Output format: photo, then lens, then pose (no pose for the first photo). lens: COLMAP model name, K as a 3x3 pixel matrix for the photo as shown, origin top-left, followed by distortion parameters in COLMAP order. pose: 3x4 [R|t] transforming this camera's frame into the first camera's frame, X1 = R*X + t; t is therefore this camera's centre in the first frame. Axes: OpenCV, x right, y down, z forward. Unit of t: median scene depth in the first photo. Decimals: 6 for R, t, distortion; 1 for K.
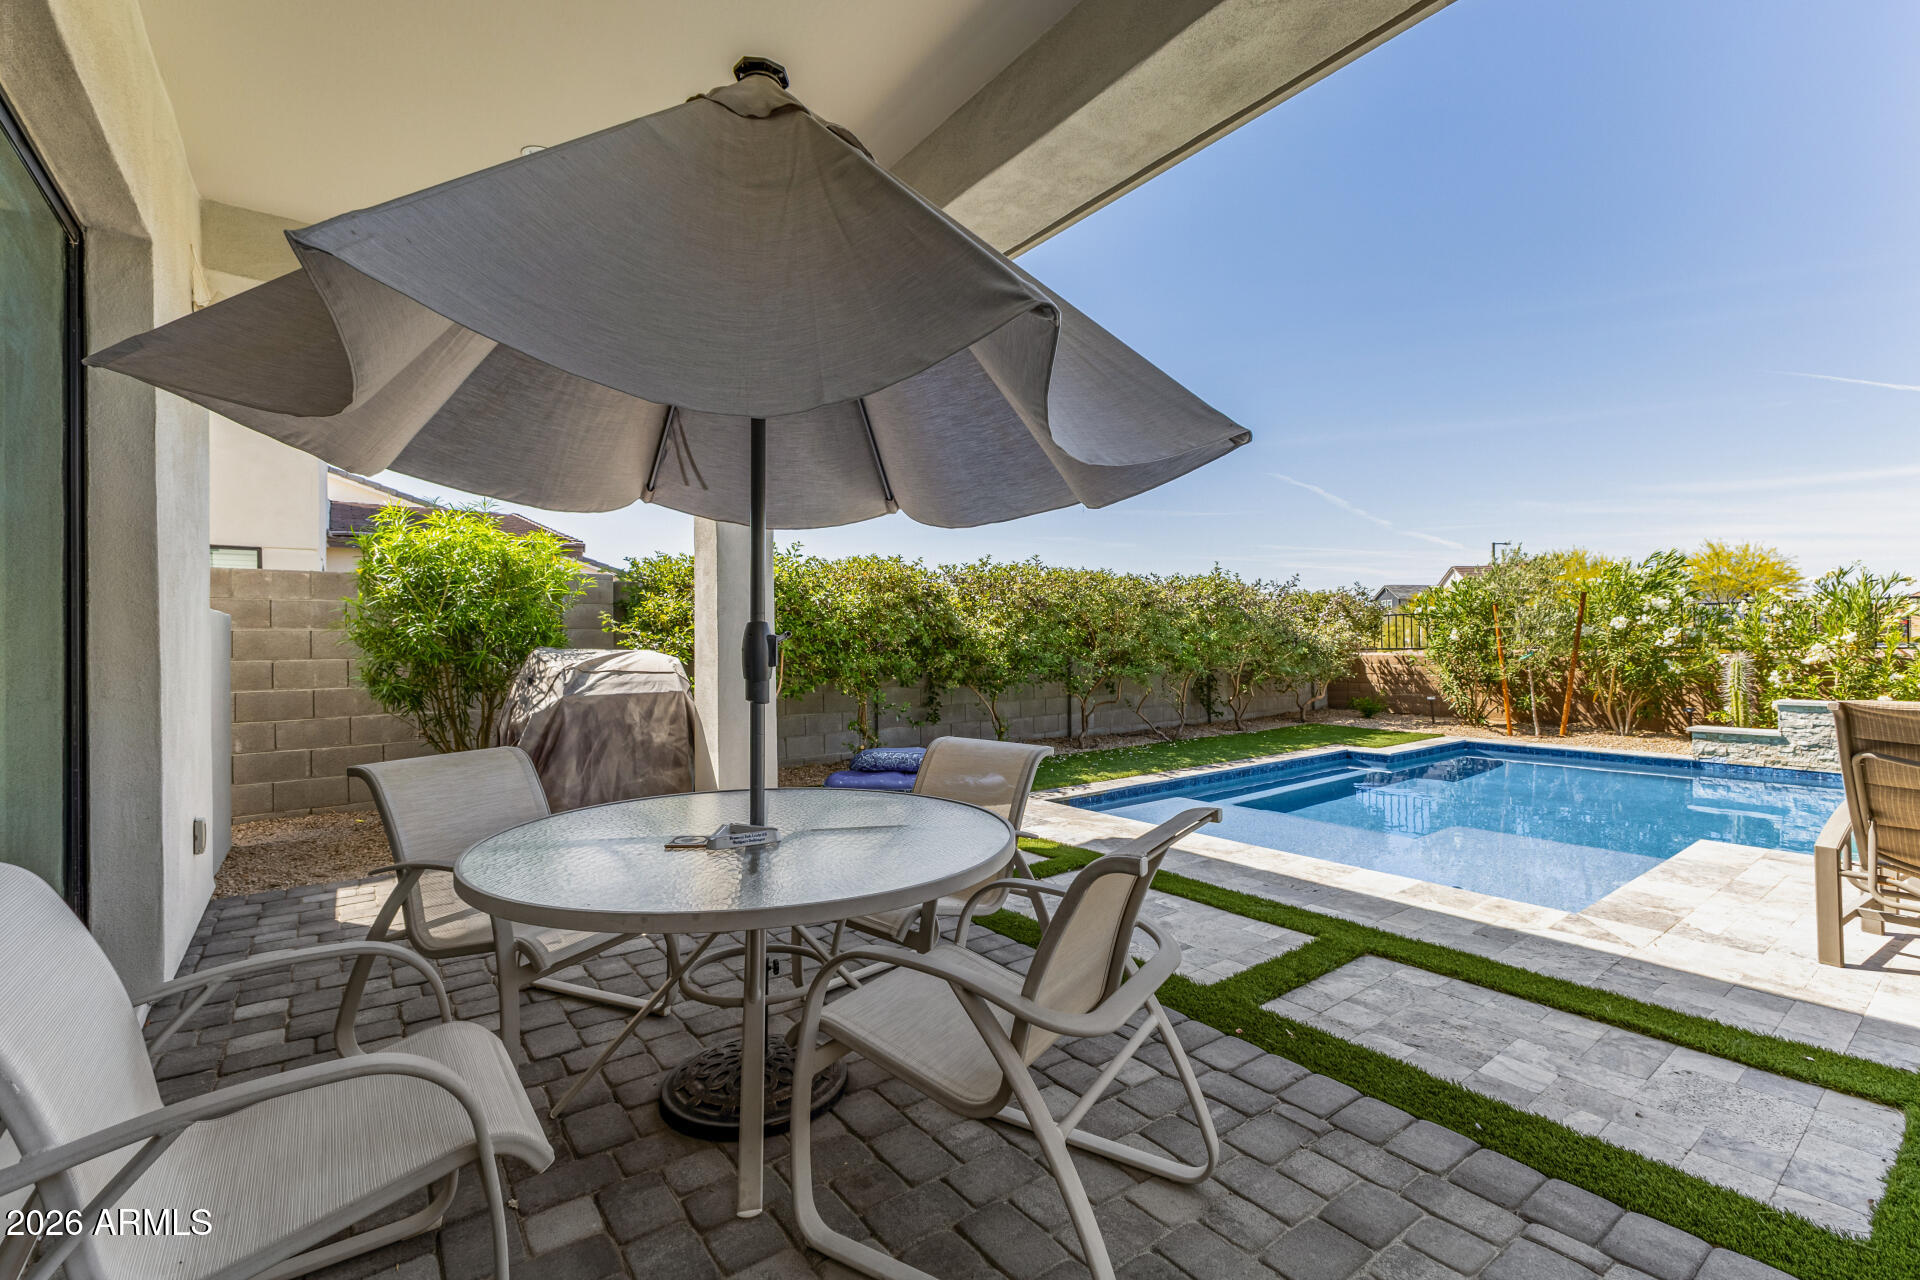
lens RADIAL K [[836.1, 0, 964.4], [0, 836.1, 643.9], [0, 0, 1]] dist [0.009112, -0.000234]
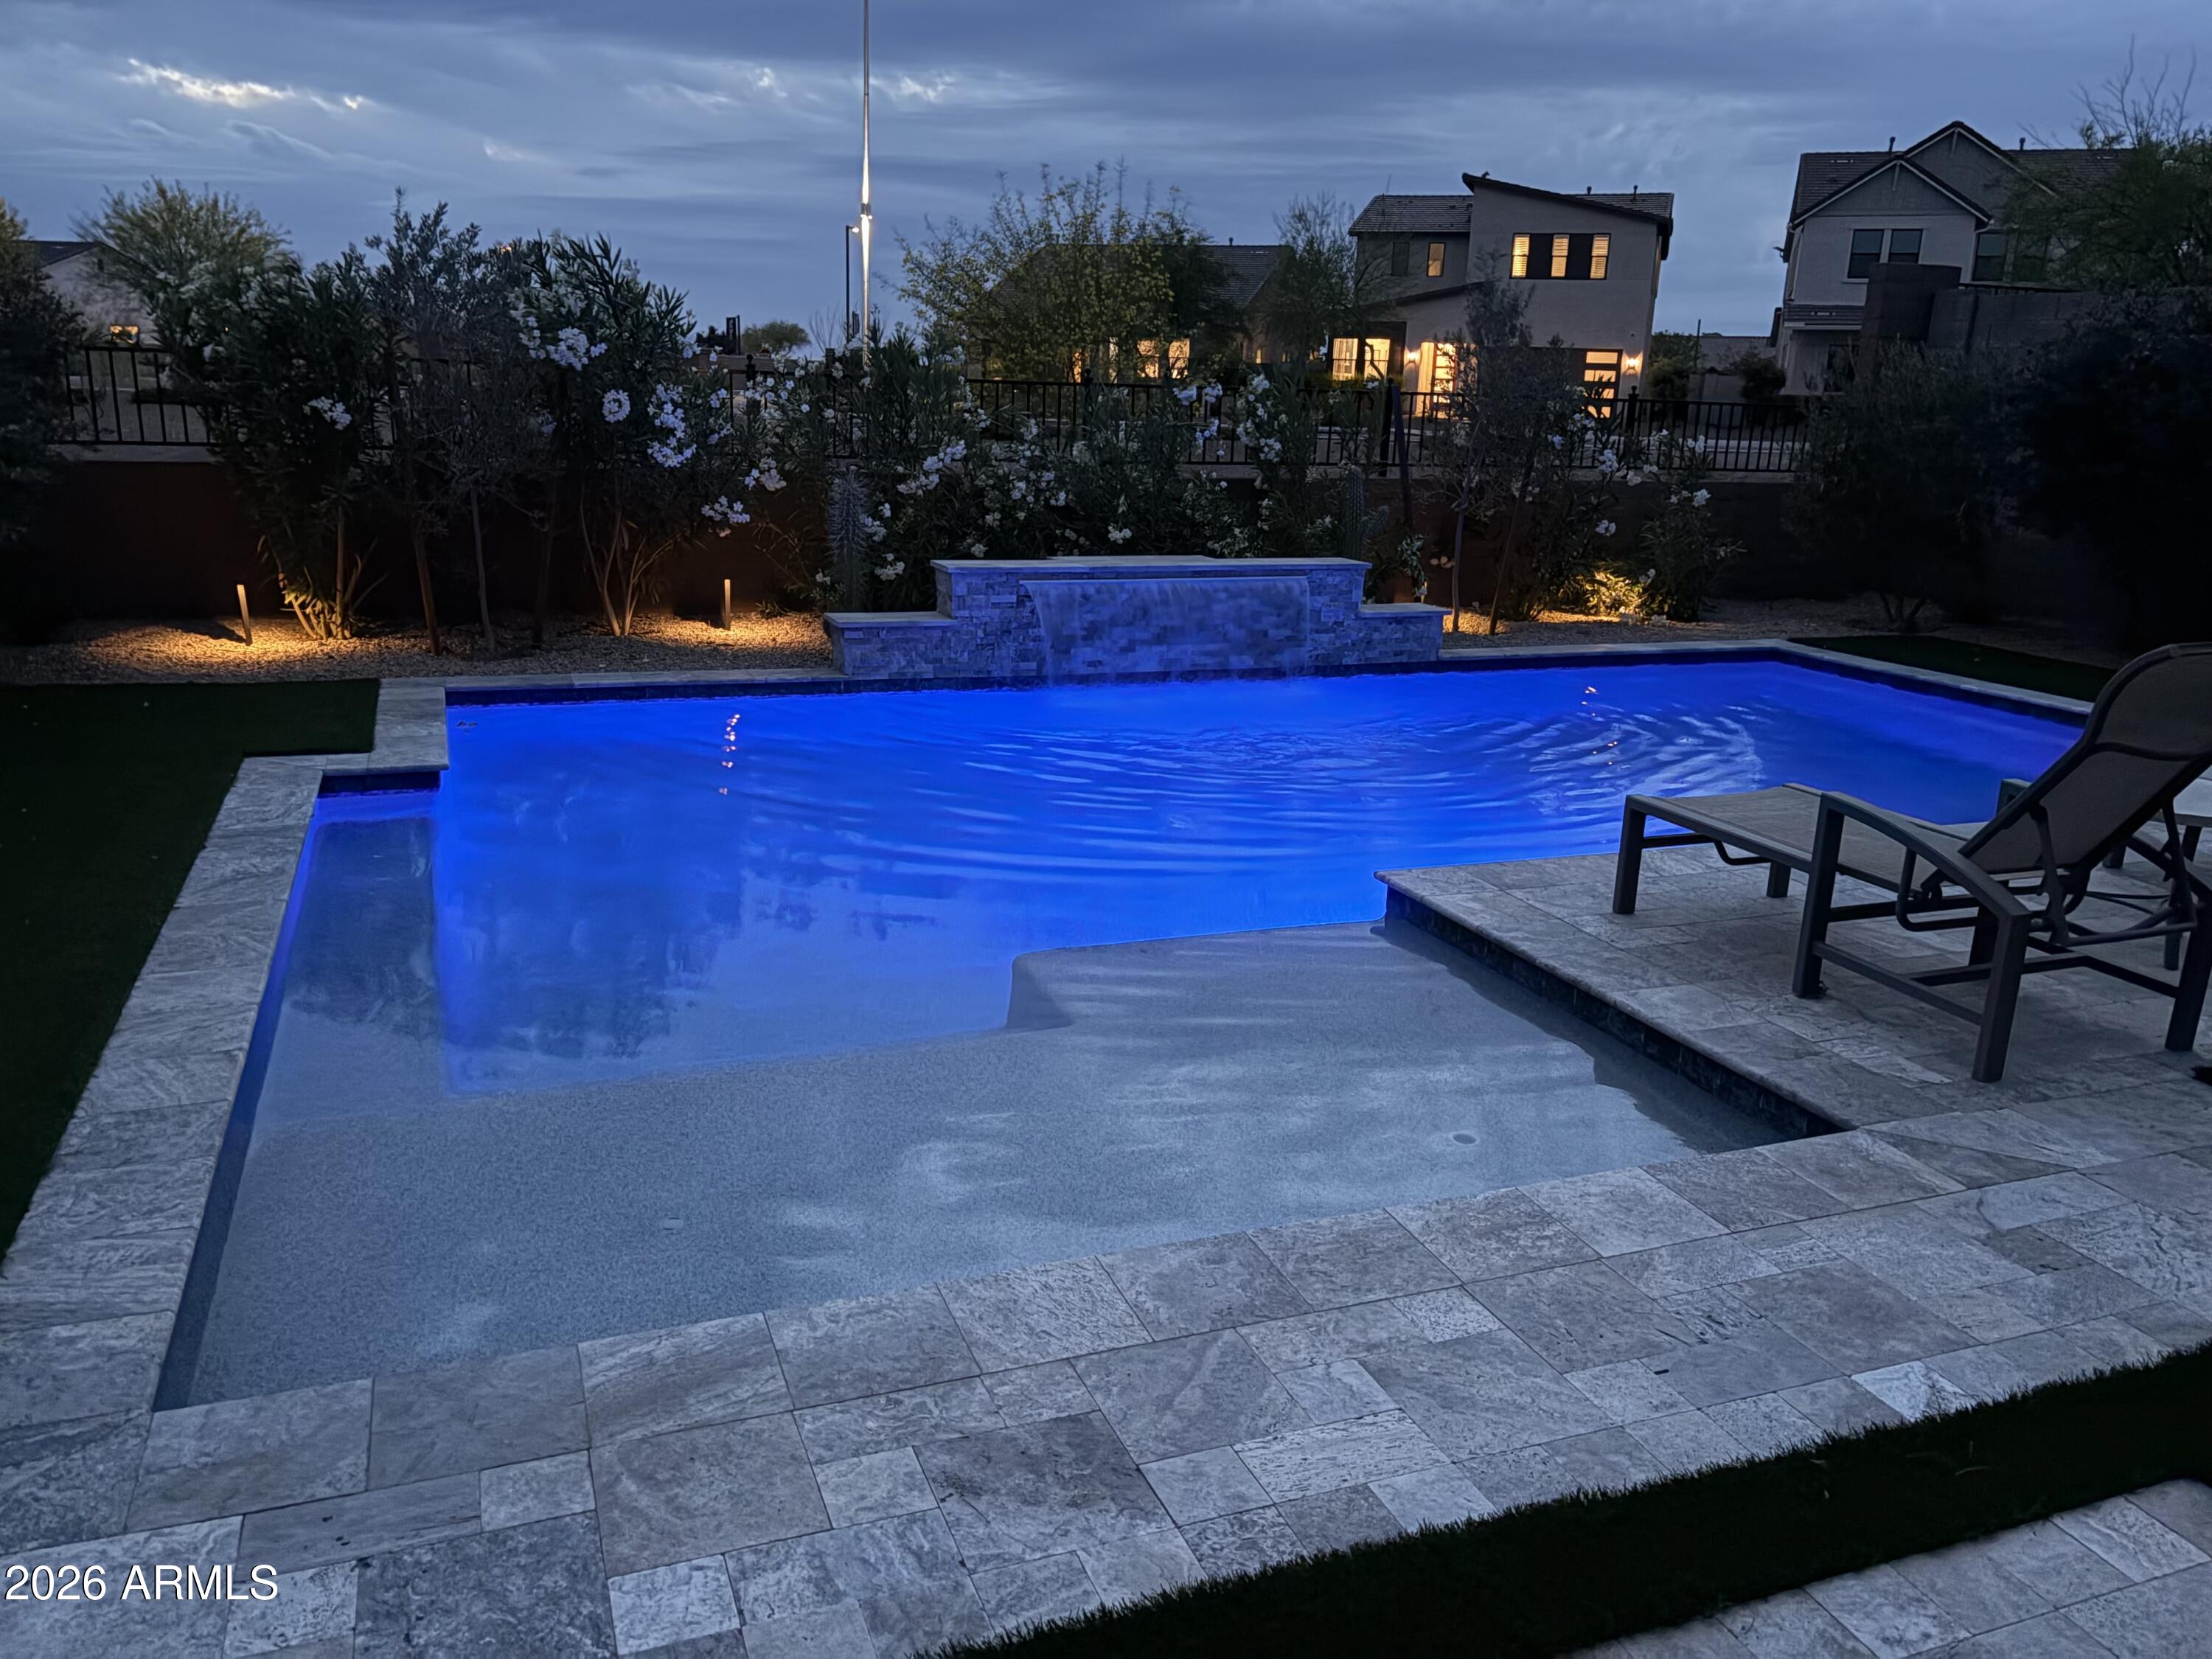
lens RADIAL K [[1689.0, 0, 1104.1], [0, 1689.0, 831.2], [0, 0, 1]] dist [0.035601, -0.000182]
pose [[0.287782, -0.220477, 0.931972, -0.224867], [-0.036308, 0.969928, 0.240668, -0.057857], [-0.957007, -0.103098, 0.271123, 0.823626]]
